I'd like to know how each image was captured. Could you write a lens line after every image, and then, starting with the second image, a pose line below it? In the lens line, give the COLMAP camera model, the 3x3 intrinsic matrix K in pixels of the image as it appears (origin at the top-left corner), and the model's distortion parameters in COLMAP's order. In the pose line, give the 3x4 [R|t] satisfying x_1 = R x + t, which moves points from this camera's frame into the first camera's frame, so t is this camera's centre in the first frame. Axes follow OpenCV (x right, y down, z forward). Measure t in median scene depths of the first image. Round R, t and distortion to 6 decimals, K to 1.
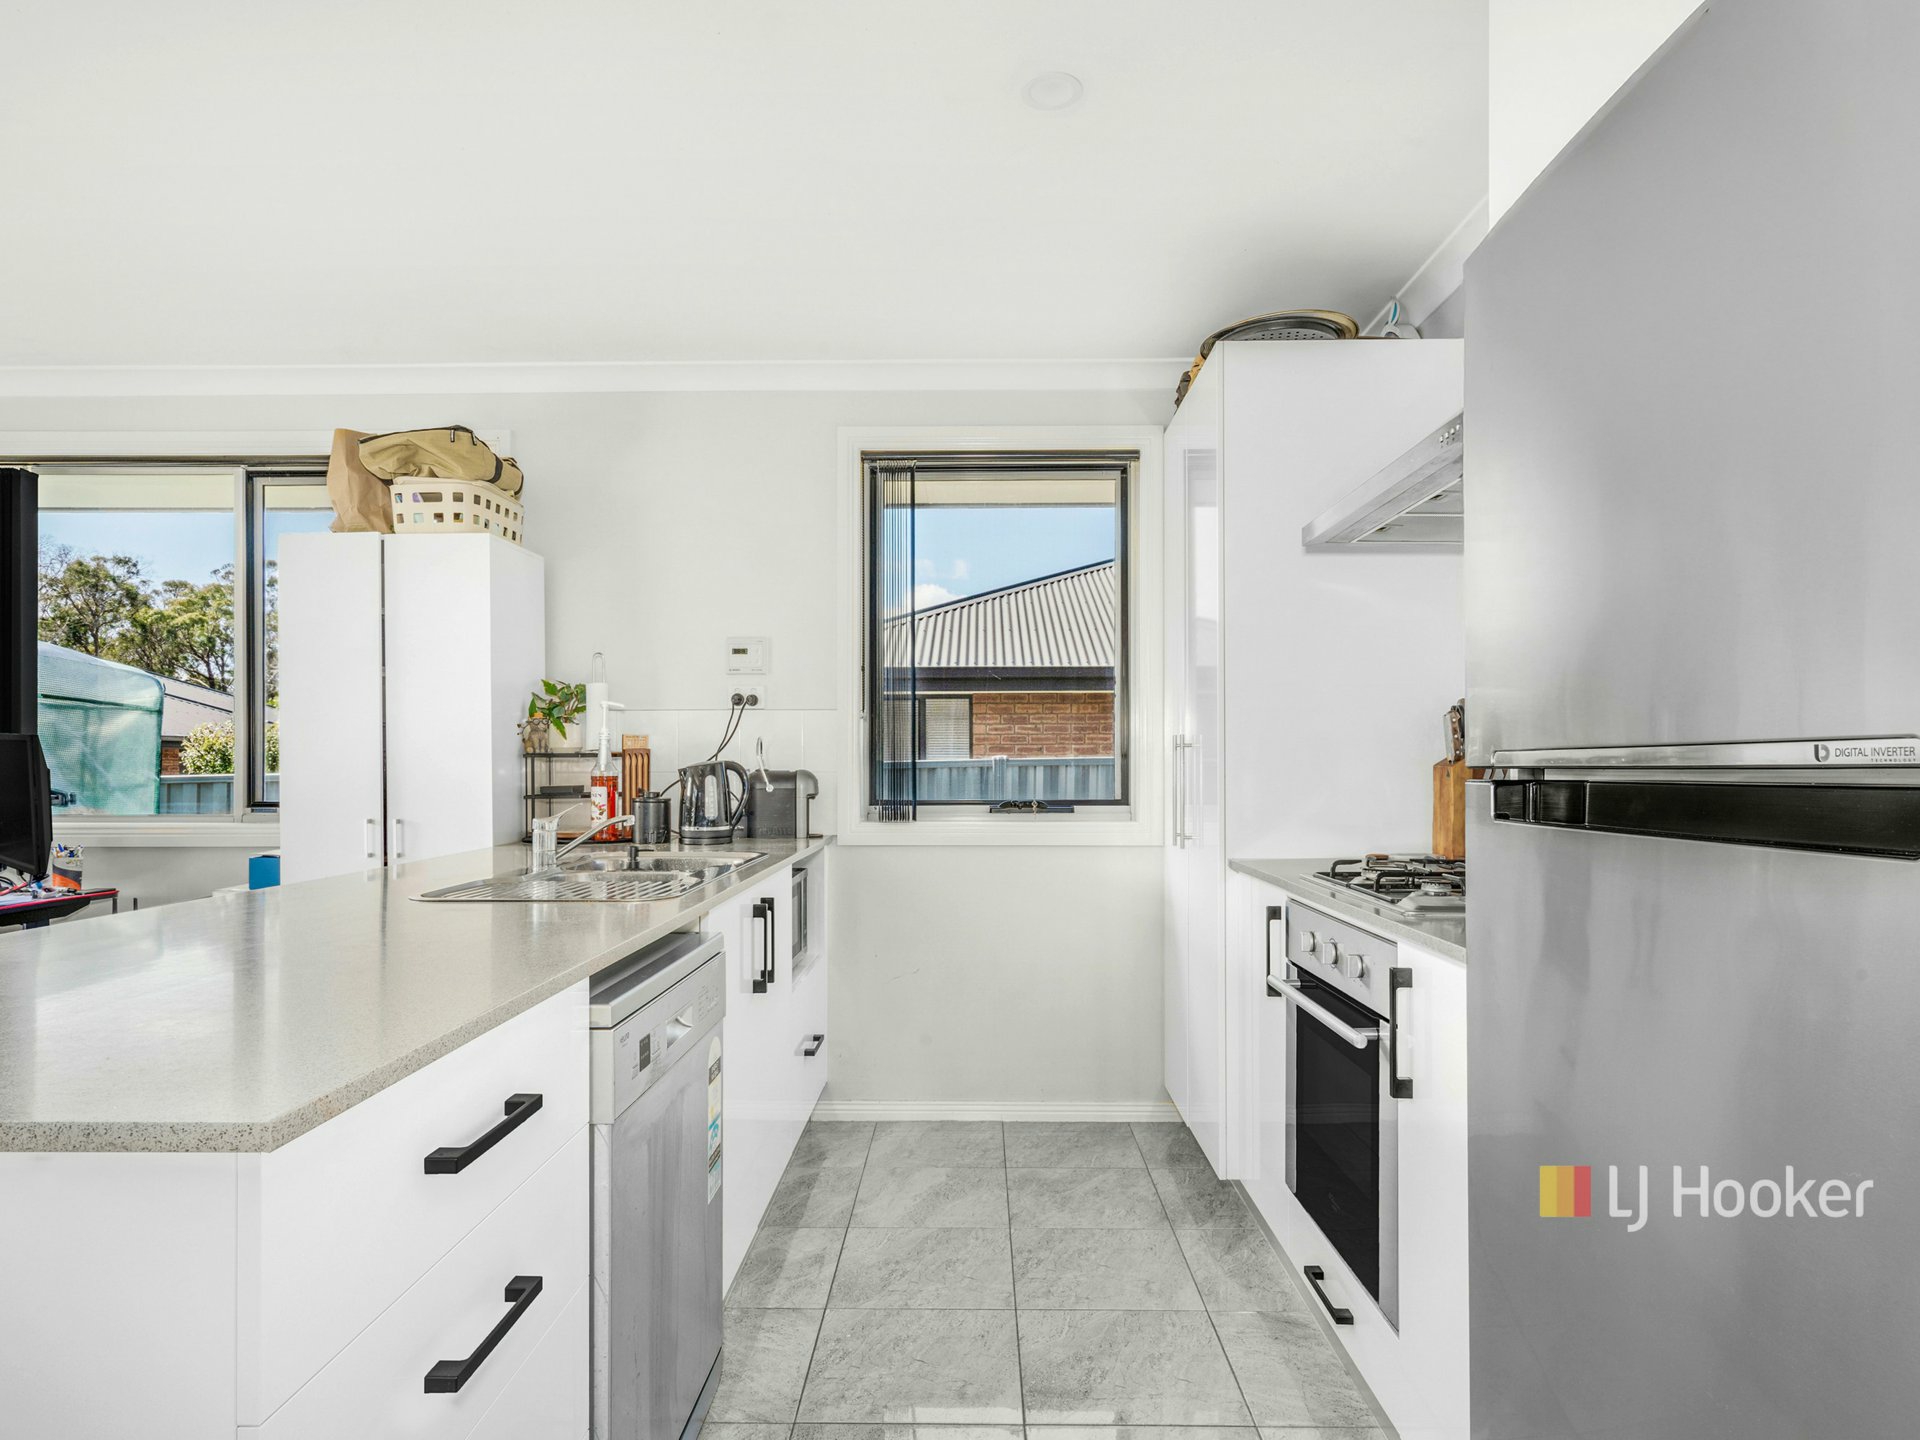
lens RADIAL K [[1130.1, 0, 962.5], [0, 1130.1, 761.0], [0, 0, 1]] dist [-0.019180, -0.001061]
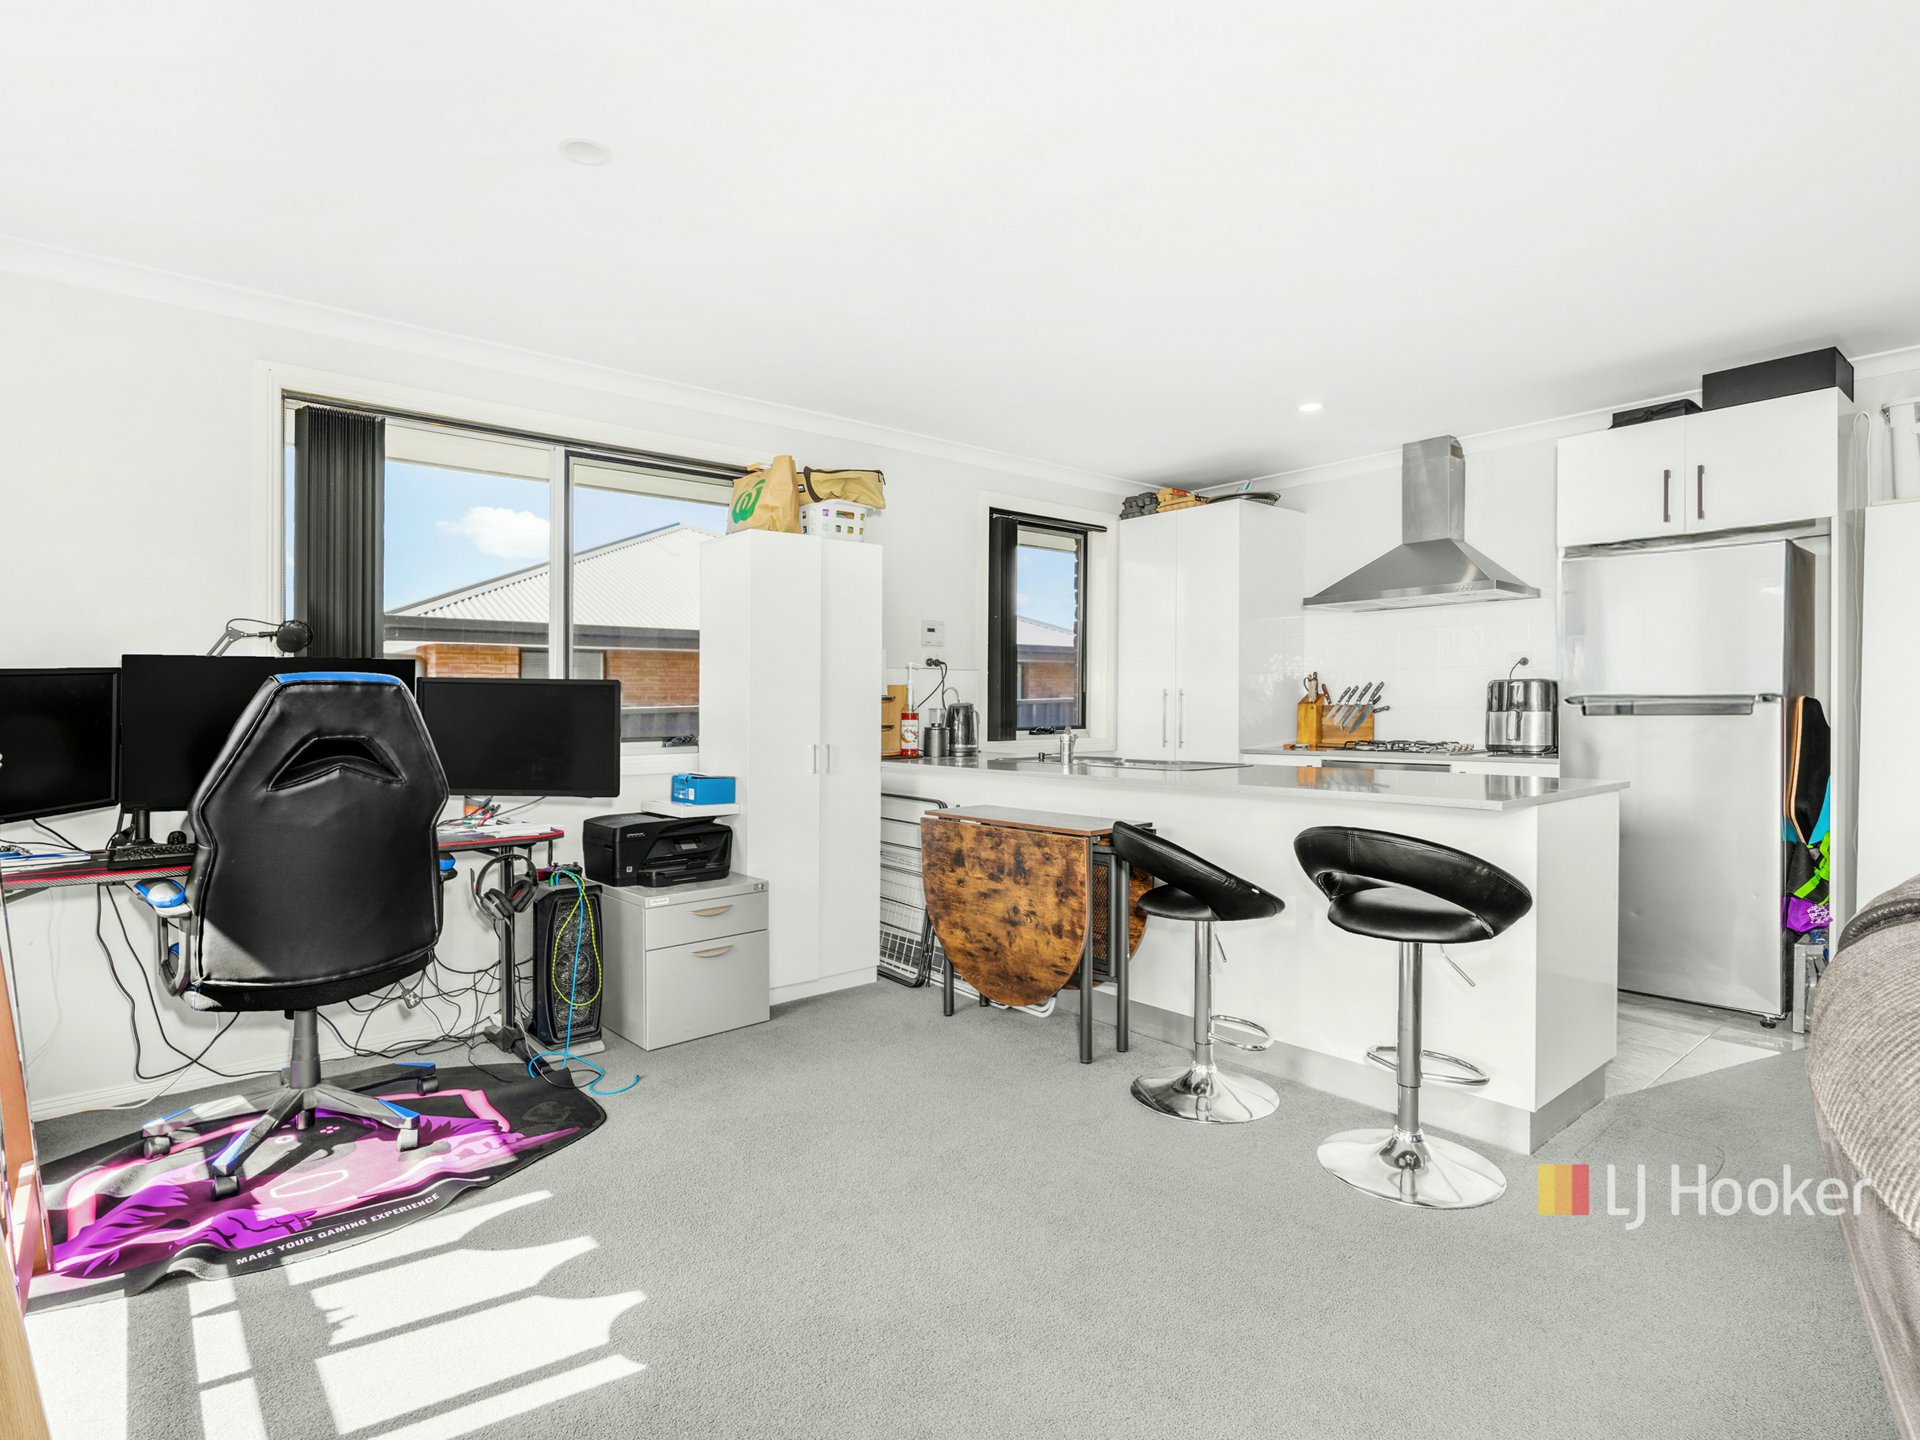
lens RADIAL K [[970.6, 0, 950.2], [0, 970.6, 708.4], [0, 0, 1]] dist [-0.000556, 0.000769]
pose [[0.762211, -0.007644, 0.647284, -0.982750], [0.007265, 0.999968, 0.003254, 0.002205], [-0.647288, 0.002223, 0.762242, -0.000637]]
